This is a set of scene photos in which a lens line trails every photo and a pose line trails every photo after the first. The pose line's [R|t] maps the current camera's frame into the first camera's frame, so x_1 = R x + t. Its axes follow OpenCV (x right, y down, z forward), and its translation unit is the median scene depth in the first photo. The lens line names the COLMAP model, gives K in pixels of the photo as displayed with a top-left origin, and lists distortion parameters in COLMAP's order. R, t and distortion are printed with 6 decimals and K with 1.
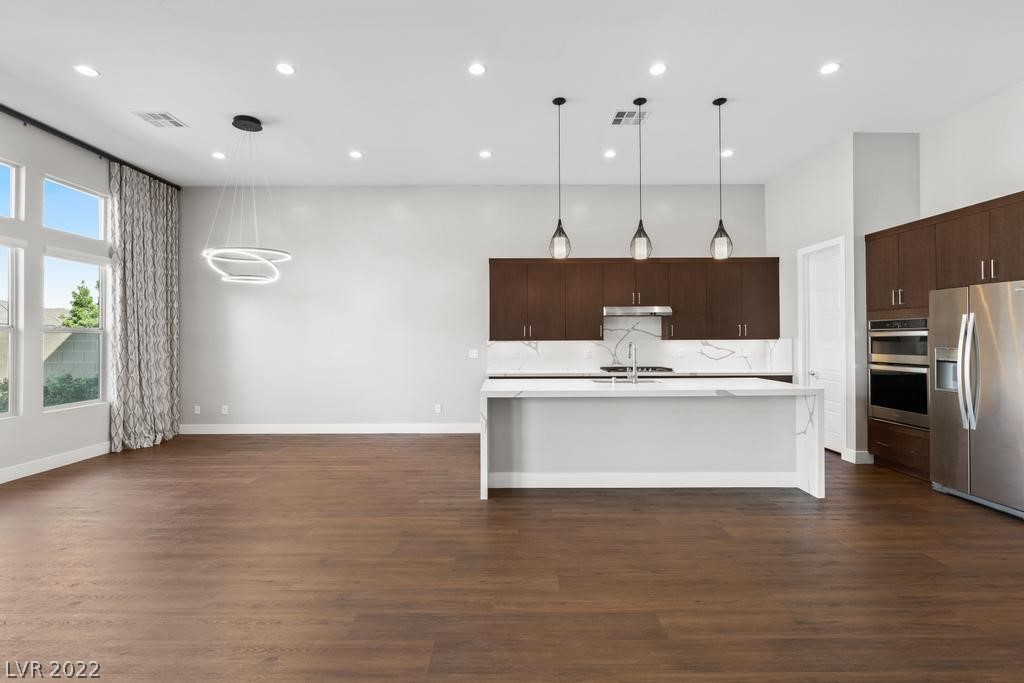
lens RADIAL K [[475.9, 0, 502.6], [0, 475.9, 333.0], [0, 0, 1]] dist [-0.015246, 0.004093]
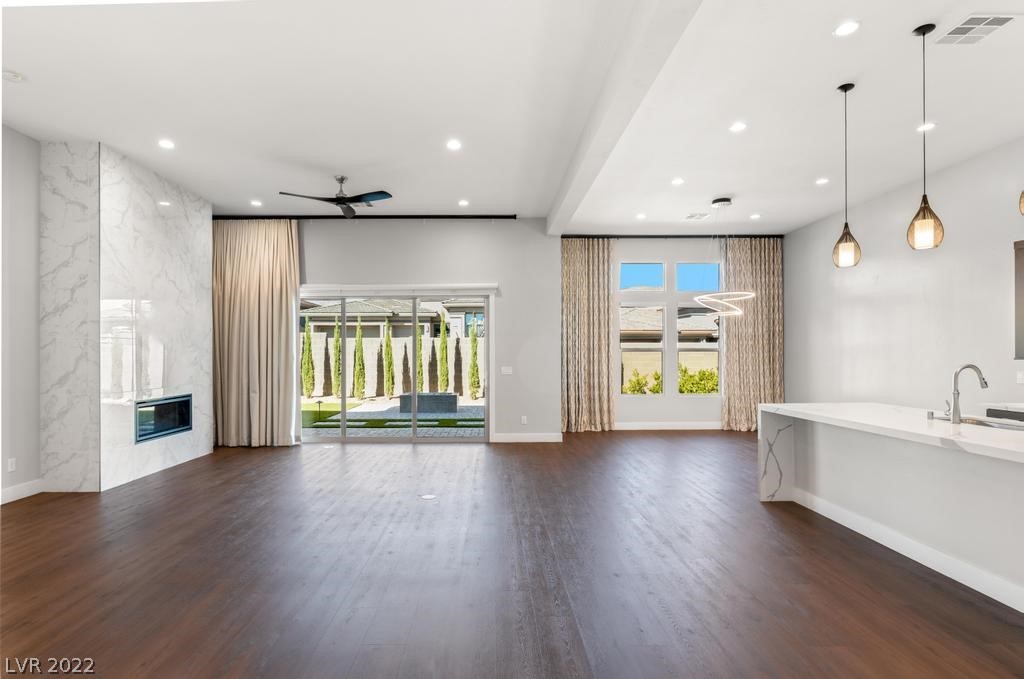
lens RADIAL K [[509.9, 0, 498.7], [0, 509.9, 351.9], [0, 0, 1]] dist [-0.009499, 0.002376]
pose [[0.027376, 0.000018, -0.999625, 0.785553], [0.015056, 0.999887, 0.000430, -0.009188], [0.999512, -0.015062, 0.027373, 0.233915]]
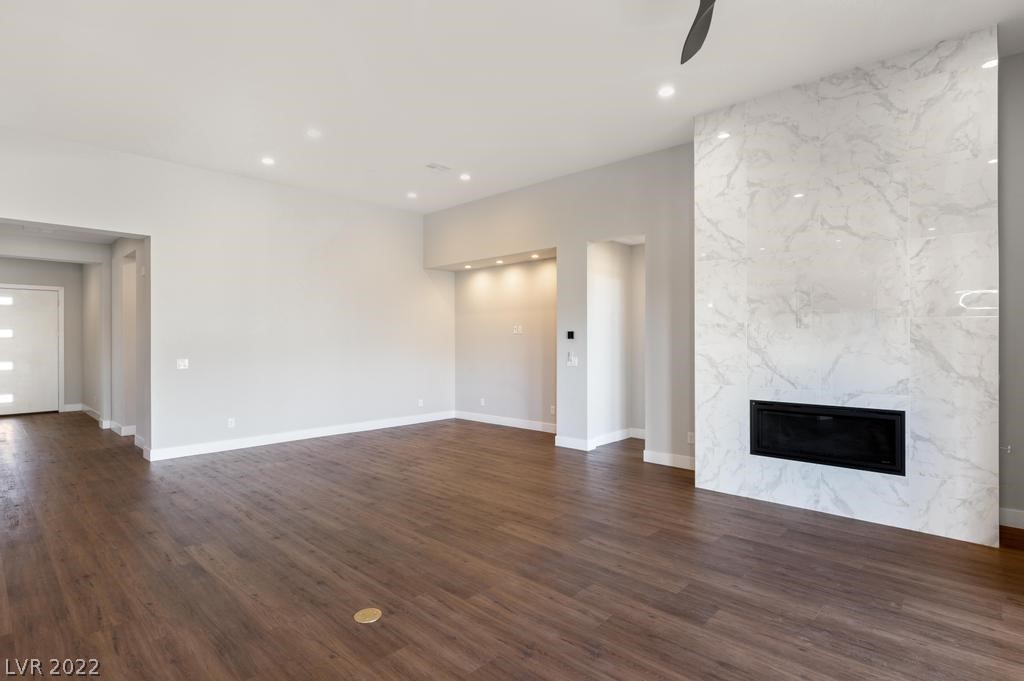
lens RADIAL K [[509.9, 0, 520.2], [0, 509.9, 340.2], [0, 0, 1]] dist [-0.009499, 0.002376]
pose [[-0.743201, 0.005156, 0.669048, -0.470660], [-0.002464, 0.999942, -0.010443, -0.006837], [-0.669063, -0.009410, -0.743146, 0.380203]]
